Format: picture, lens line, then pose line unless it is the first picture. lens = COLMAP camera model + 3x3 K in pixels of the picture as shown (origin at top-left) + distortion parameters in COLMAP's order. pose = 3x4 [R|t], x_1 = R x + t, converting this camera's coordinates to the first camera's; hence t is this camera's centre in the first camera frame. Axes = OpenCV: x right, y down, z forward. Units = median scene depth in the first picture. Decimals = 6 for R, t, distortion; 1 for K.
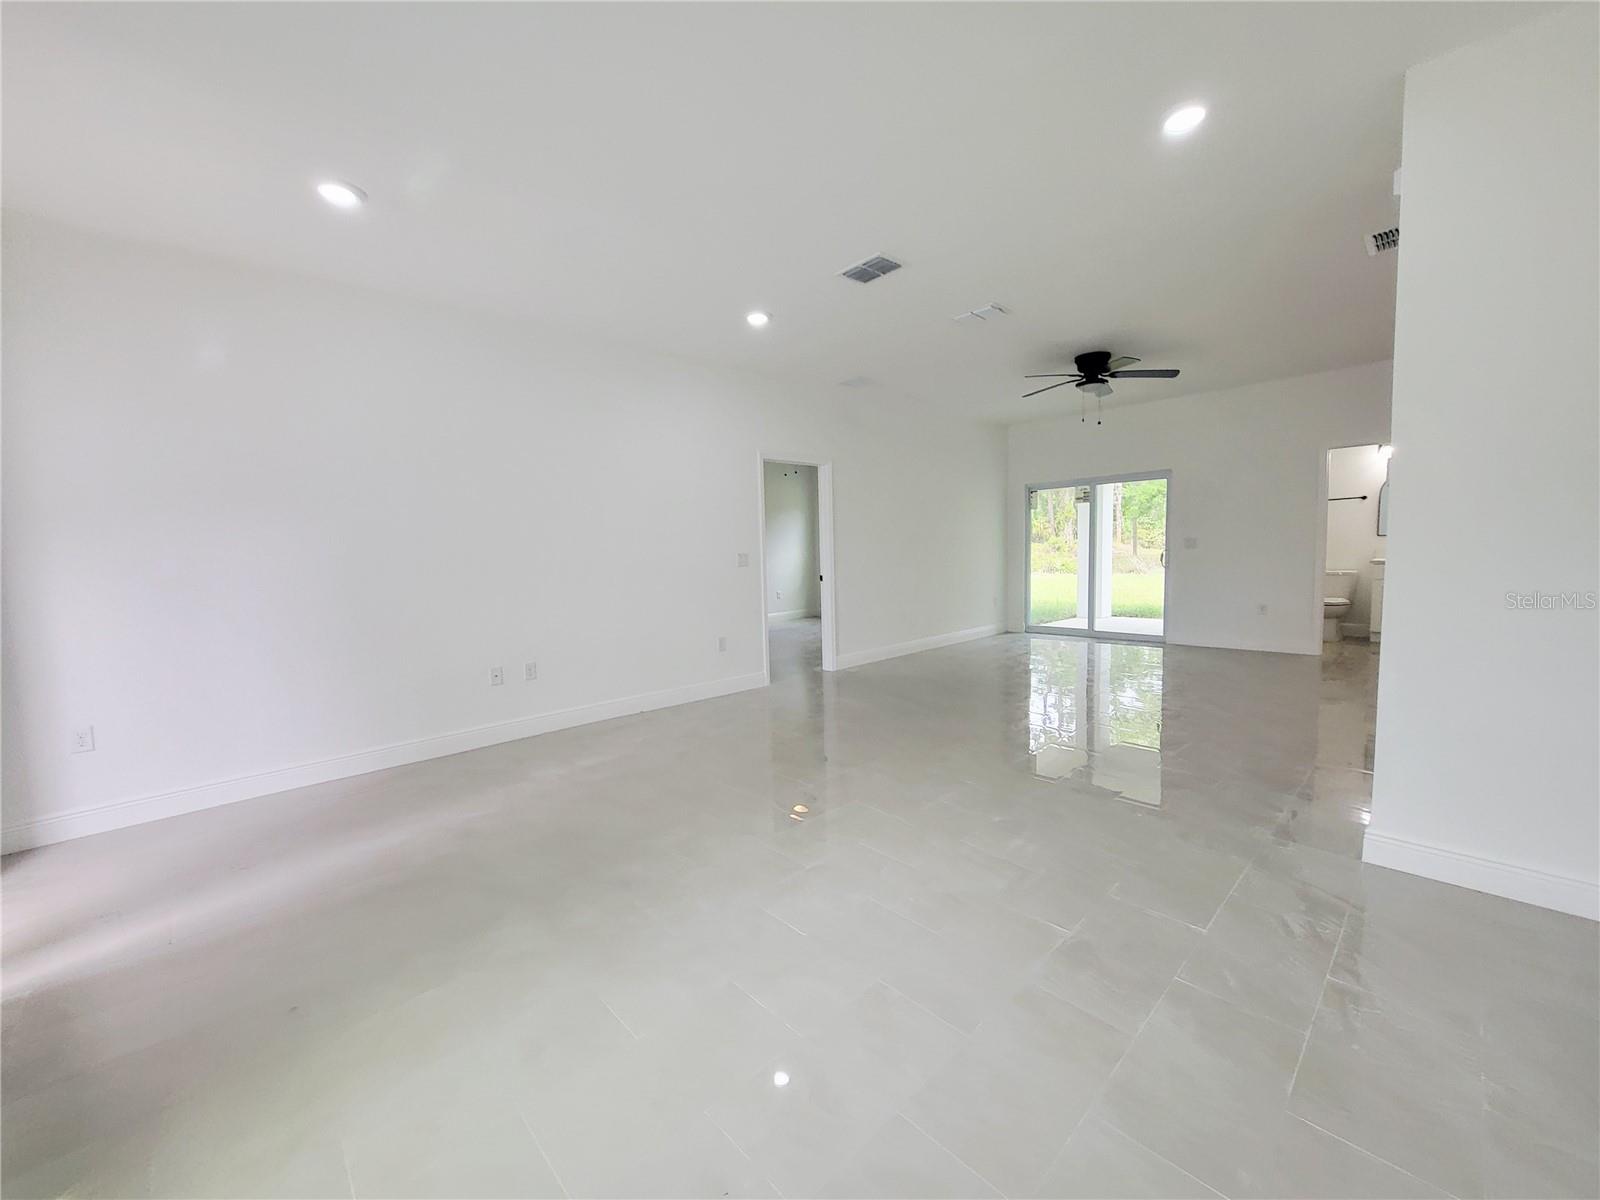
lens RADIAL K [[628.7, 0, 794.3], [0, 628.7, 602.7], [0, 0, 1]] dist [-0.001513, -0.000314]
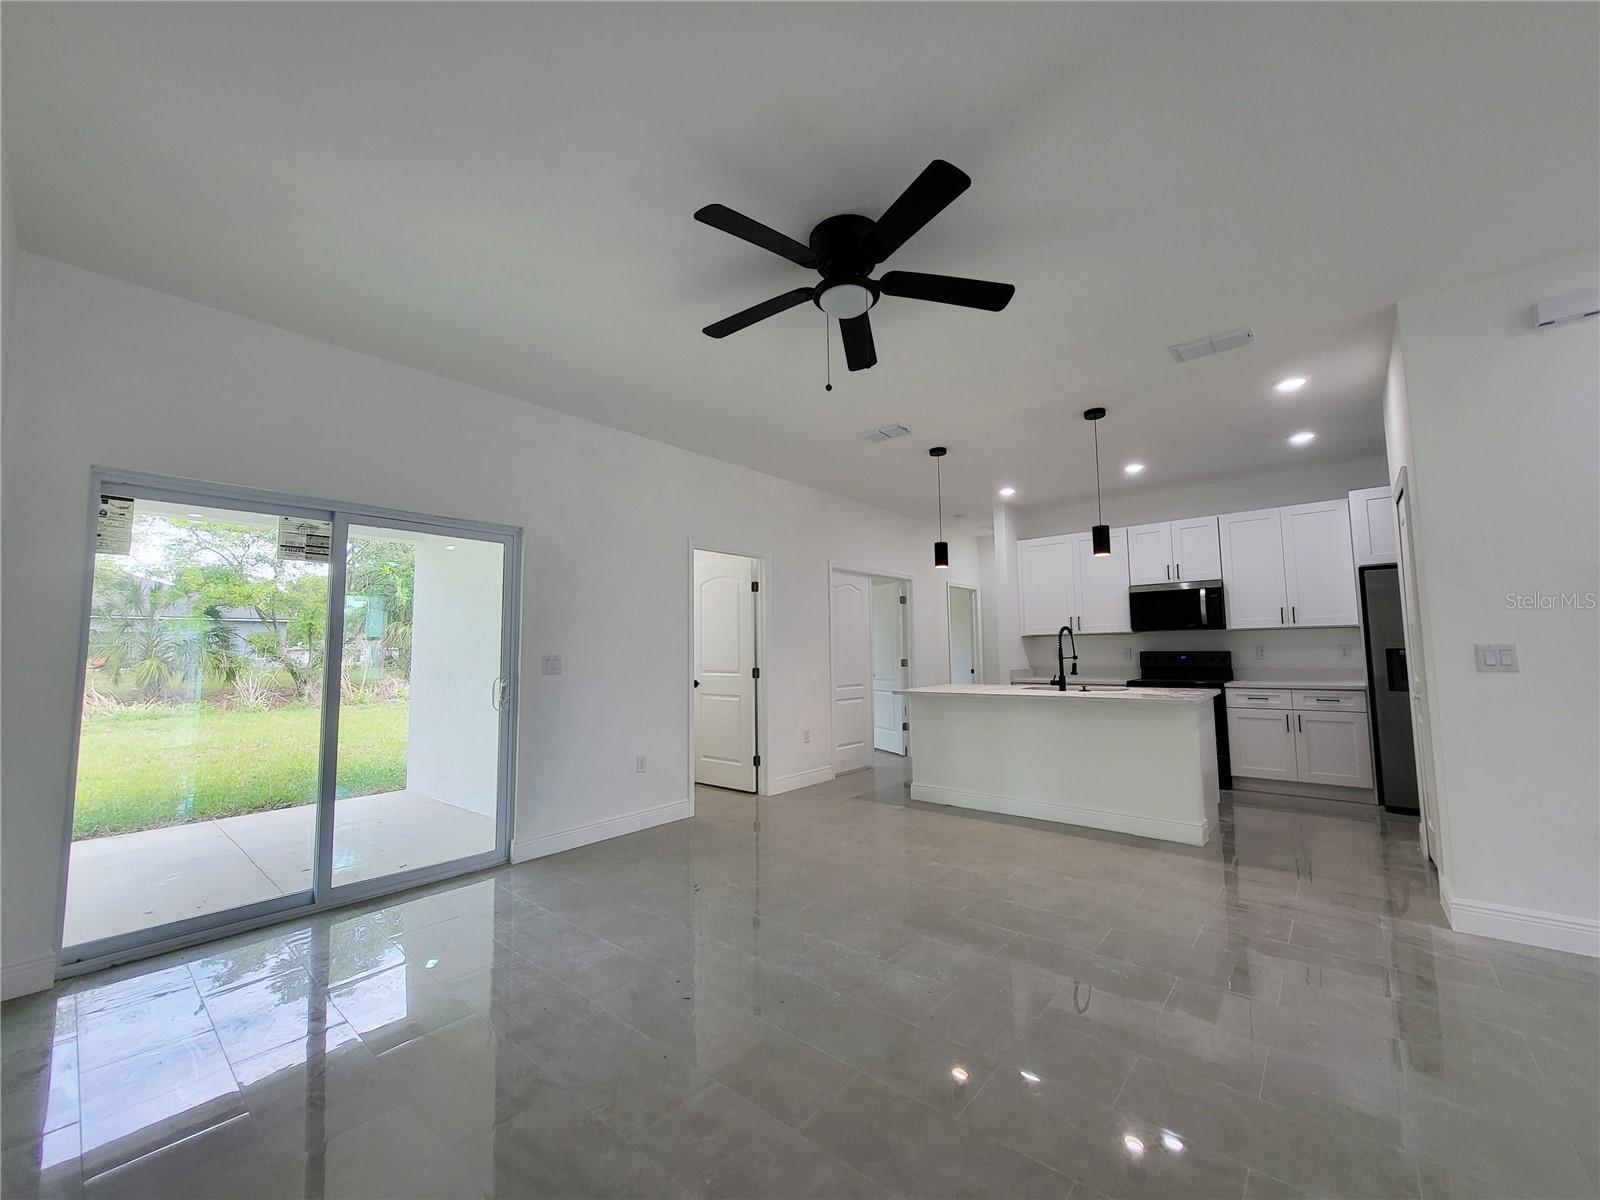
lens RADIAL K [[629.4, 0, 796.6], [0, 629.4, 599.5], [0, 0, 1]] dist [-0.000215, -0.000235]
pose [[-0.111917, 0.115595, 0.986971, 0.061256], [0.103281, 0.989185, -0.104143, -0.090216], [-0.988336, 0.090280, -0.122645, 1.078515]]
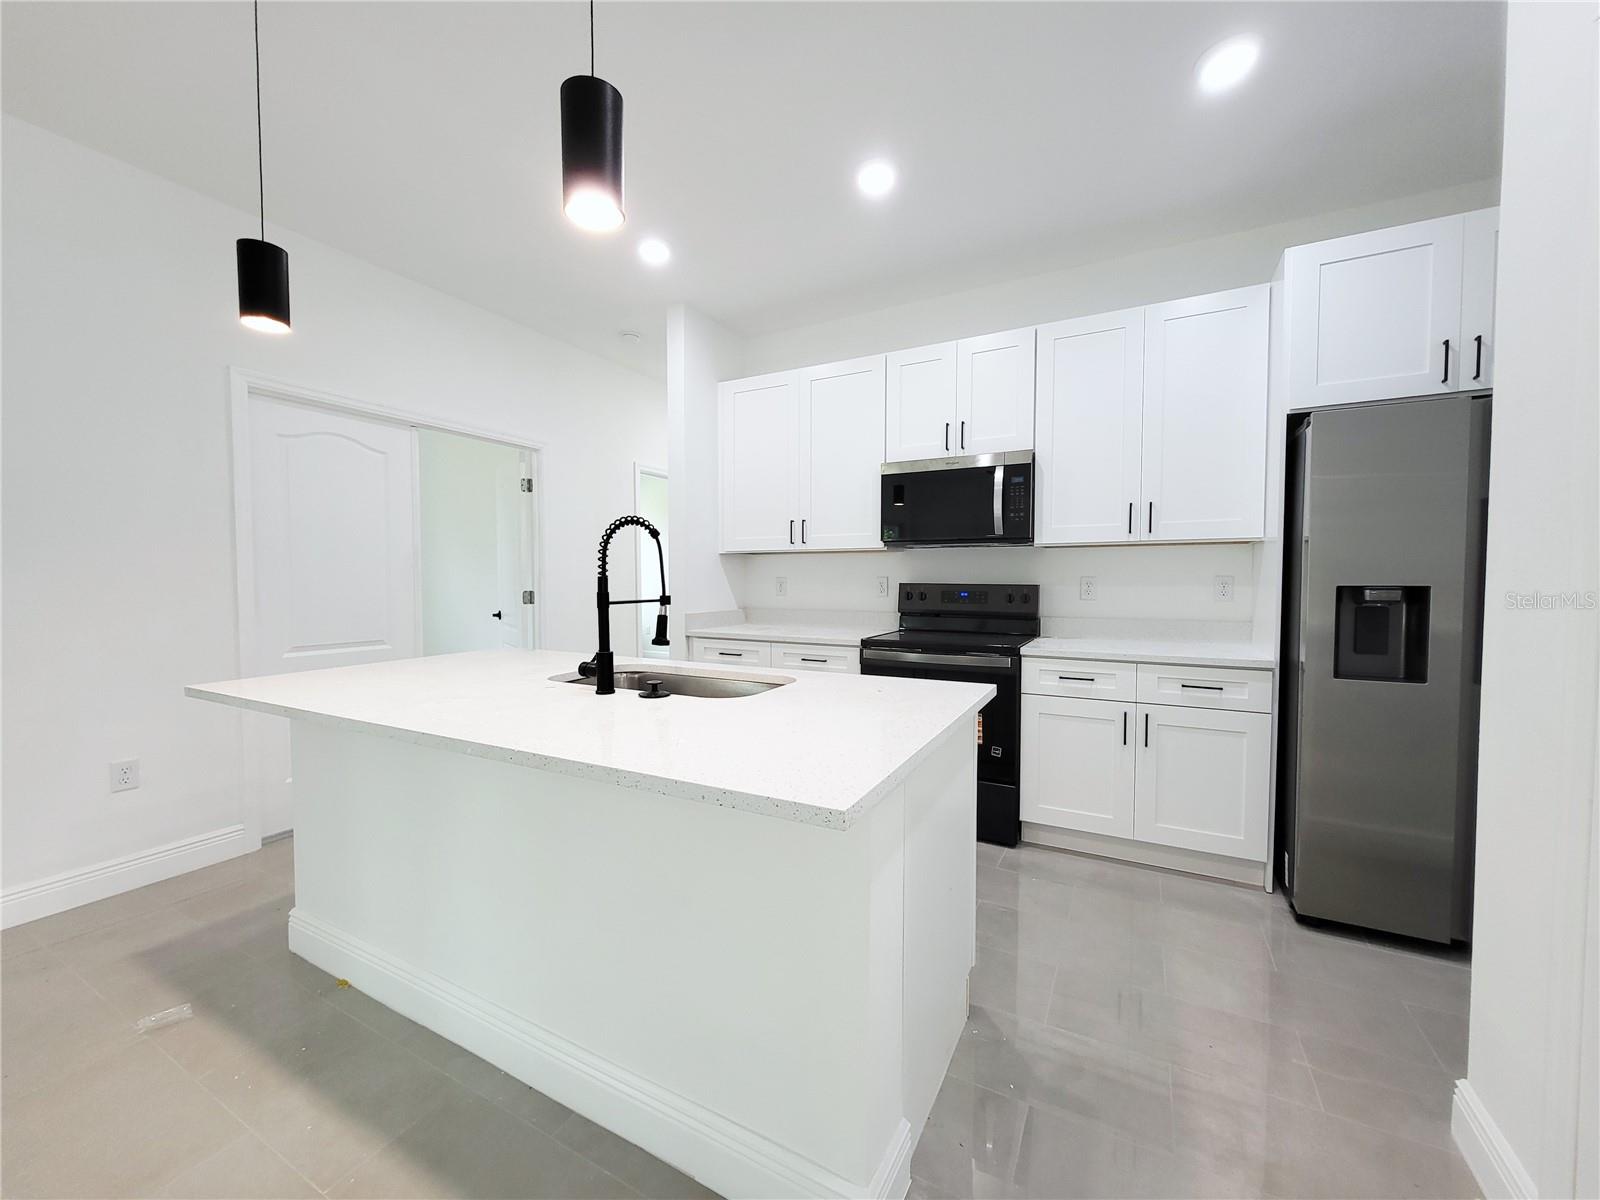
lens RADIAL K [[622.2, 0, 793.1], [0, 622.2, 595.9], [0, 0, 1]] dist [0.008466, 0.000002]
pose [[-0.318427, -0.000360, 0.947947, 0.550415], [0.092663, 0.995199, 0.031505, -0.068355], [-0.943408, 0.097871, -0.316864, 0.640906]]
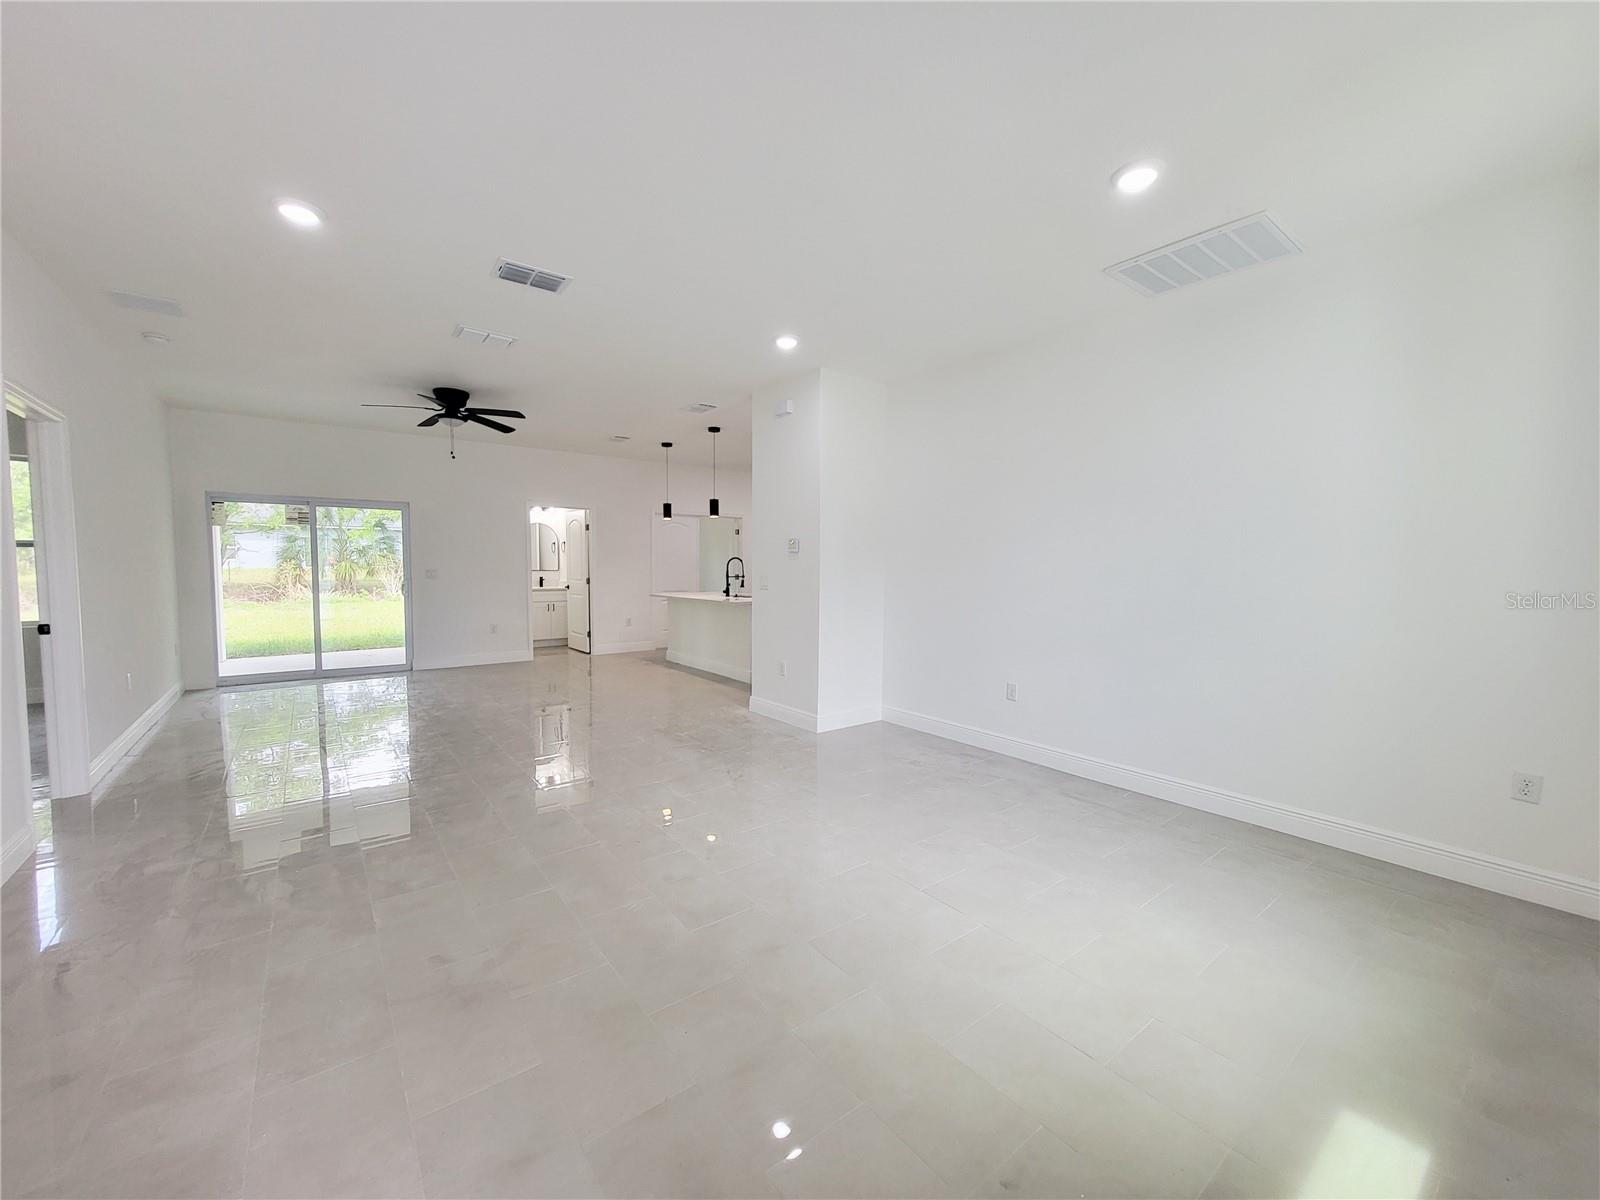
lens RADIAL K [[629.4, 0, 796.6], [0, 629.4, 599.5], [0, 0, 1]] dist [-0.000215, -0.000235]
pose [[0.091046, -0.027425, 0.995469, -0.490575], [0.076587, 0.996853, 0.020459, -0.031058], [-0.992897, 0.074377, 0.092860, 0.358413]]
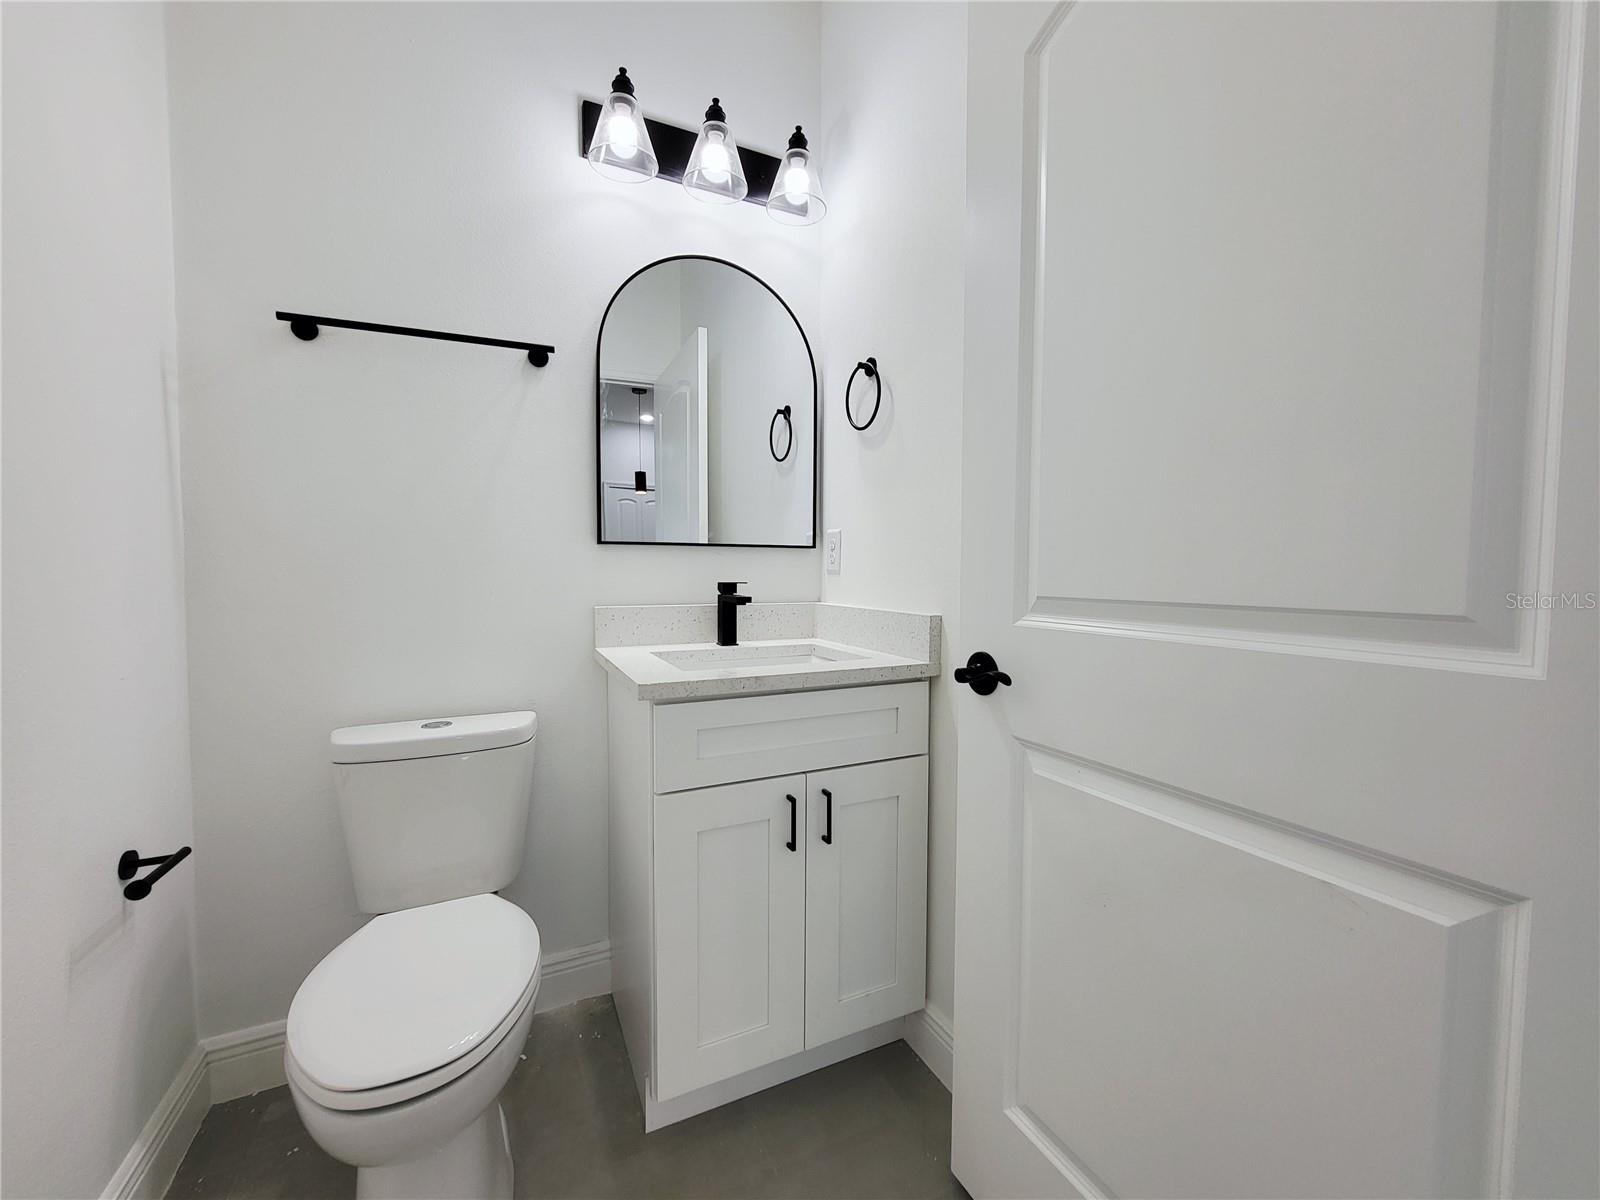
lens RADIAL K [[629.4, 0, 796.6], [0, 629.4, 599.5], [0, 0, 1]] dist [-0.000215, -0.000235]
pose [[0.304110, -0.014742, 0.952523, 0.959838], [0.075169, 0.997134, -0.008567, -0.103456], [-0.949667, 0.074205, 0.304347, 1.126234]]
